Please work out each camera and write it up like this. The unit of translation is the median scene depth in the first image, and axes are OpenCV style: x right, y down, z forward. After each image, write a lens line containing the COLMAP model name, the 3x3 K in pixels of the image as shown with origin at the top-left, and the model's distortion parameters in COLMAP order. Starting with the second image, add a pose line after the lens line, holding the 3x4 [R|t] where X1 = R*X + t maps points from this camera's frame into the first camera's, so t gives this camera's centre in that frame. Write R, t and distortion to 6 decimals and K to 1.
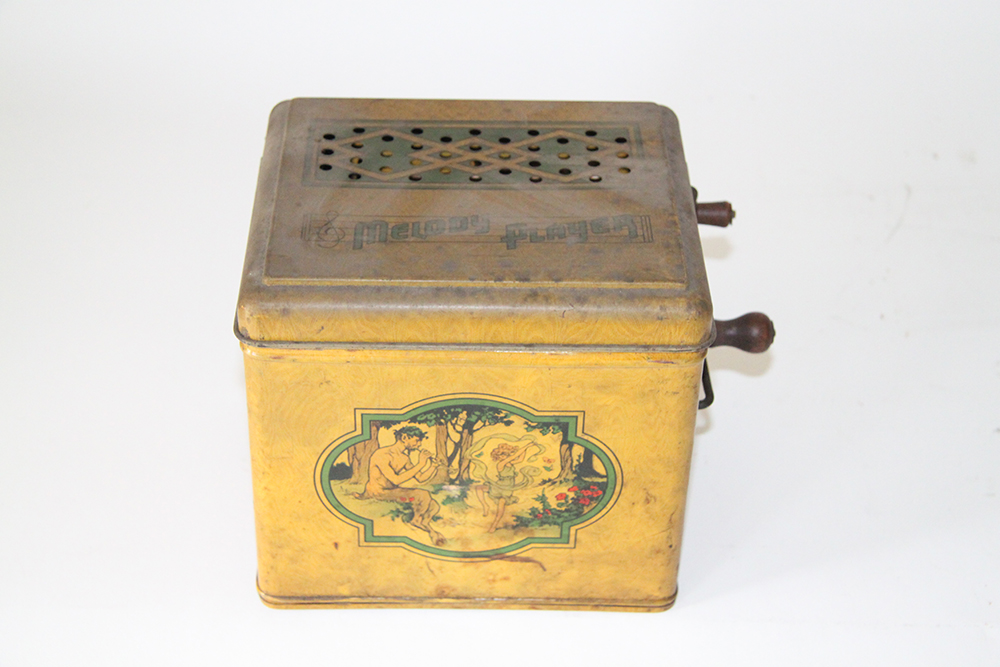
lens RADIAL K [[1791.9, 0, 495.7], [0, 1791.9, 333.9], [0, 0, 1]] dist [0.132262, 0.000000]
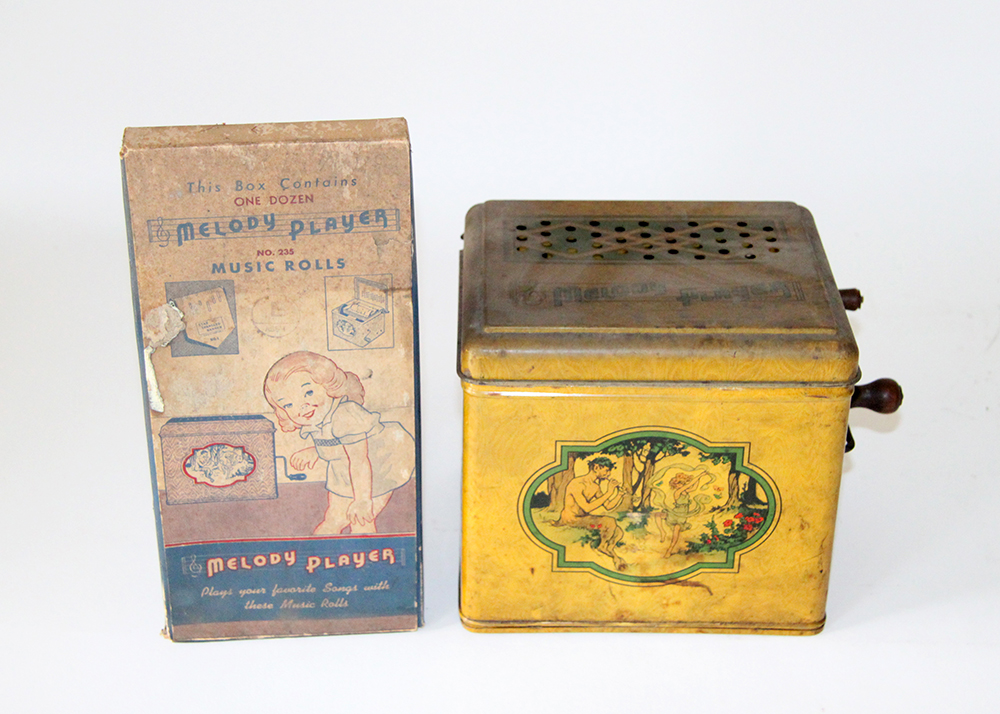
lens RADIAL K [[1884.1, 0, 507.2], [0, 1884.1, 359.2], [0, 0, 1]] dist [0.076426, 0.000000]
pose [[0.999901, -0.007144, -0.012152, -0.092588], [0.005541, 0.991867, -0.127154, 0.142040], [0.012962, 0.127074, 0.991809, -0.234675]]
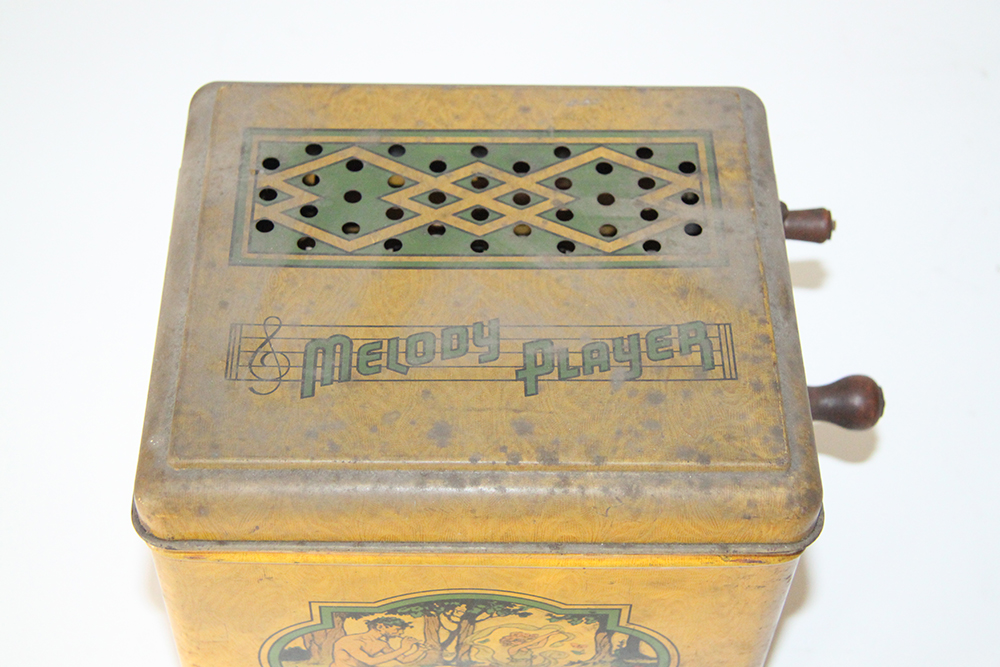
lens RADIAL K [[1686.5, 0, 492.1], [0, 1686.5, 331.1], [0, 0, 1]] dist [0.067007, 0.000000]
pose [[0.999978, 0.004893, -0.004543, -0.003334], [-0.003530, 0.964962, 0.262368, -0.232333], [0.005668, -0.262346, 0.964957, 0.368820]]
